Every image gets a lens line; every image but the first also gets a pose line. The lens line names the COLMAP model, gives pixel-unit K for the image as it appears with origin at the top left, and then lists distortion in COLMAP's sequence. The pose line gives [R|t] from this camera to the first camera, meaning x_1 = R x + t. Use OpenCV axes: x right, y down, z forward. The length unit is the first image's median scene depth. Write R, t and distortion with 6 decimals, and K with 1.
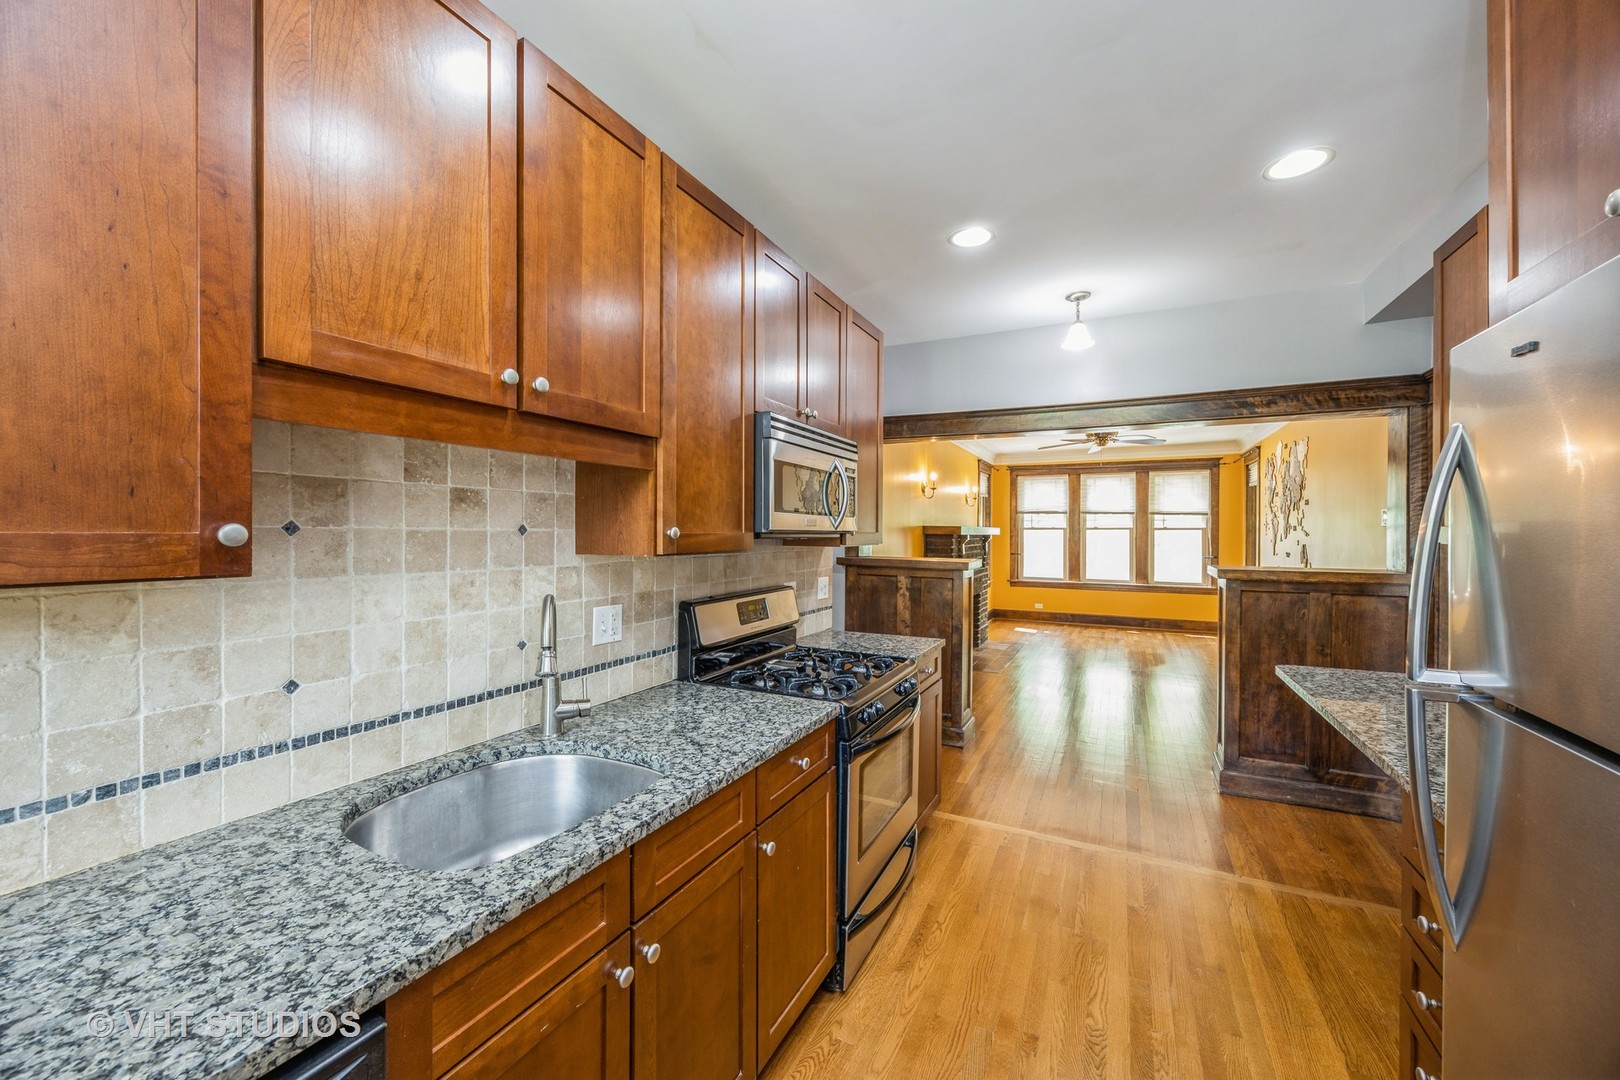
lens RADIAL K [[625.9, 0, 802.0], [0, 625.9, 538.1], [0, 0, 1]] dist [-0.001993, -0.000352]
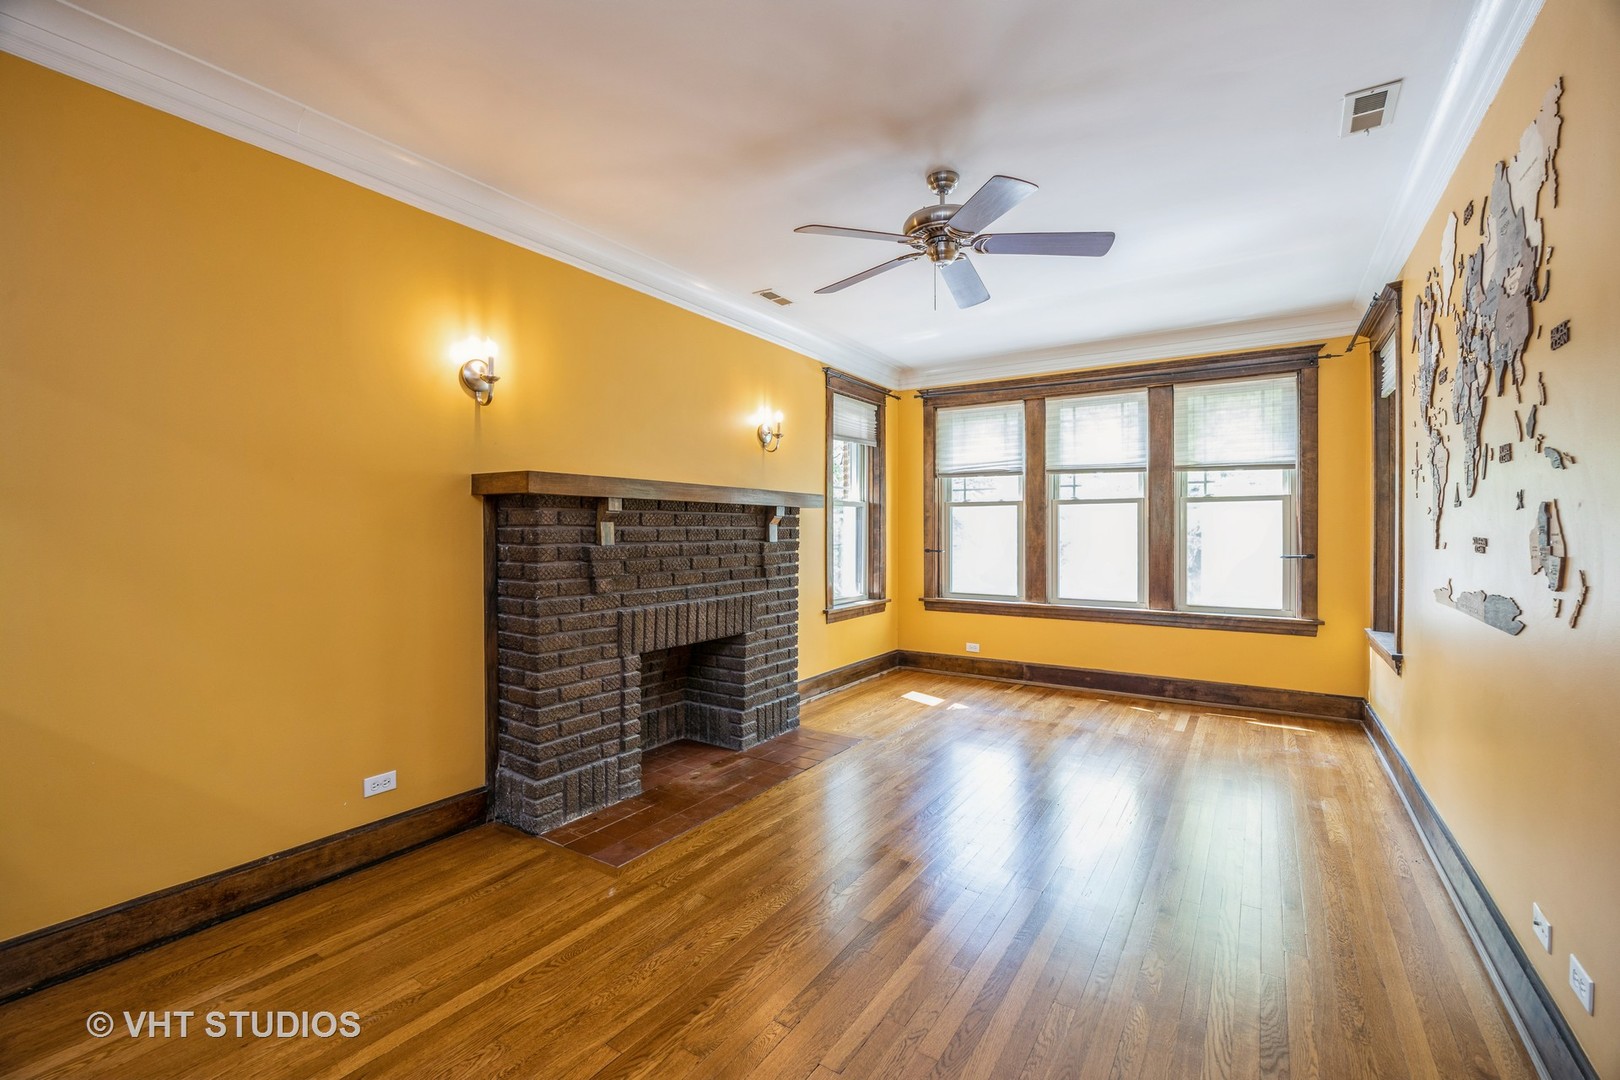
lens RADIAL K [[713.6, 0, 780.0], [0, 713.6, 530.7], [0, 0, 1]] dist [-0.019782, 0.000196]
pose [[0.993073, -0.002944, -0.117460, 0.502804], [0.001980, 0.999963, -0.008317, 0.023176], [0.117480, 0.008026, 0.993043, 0.653513]]
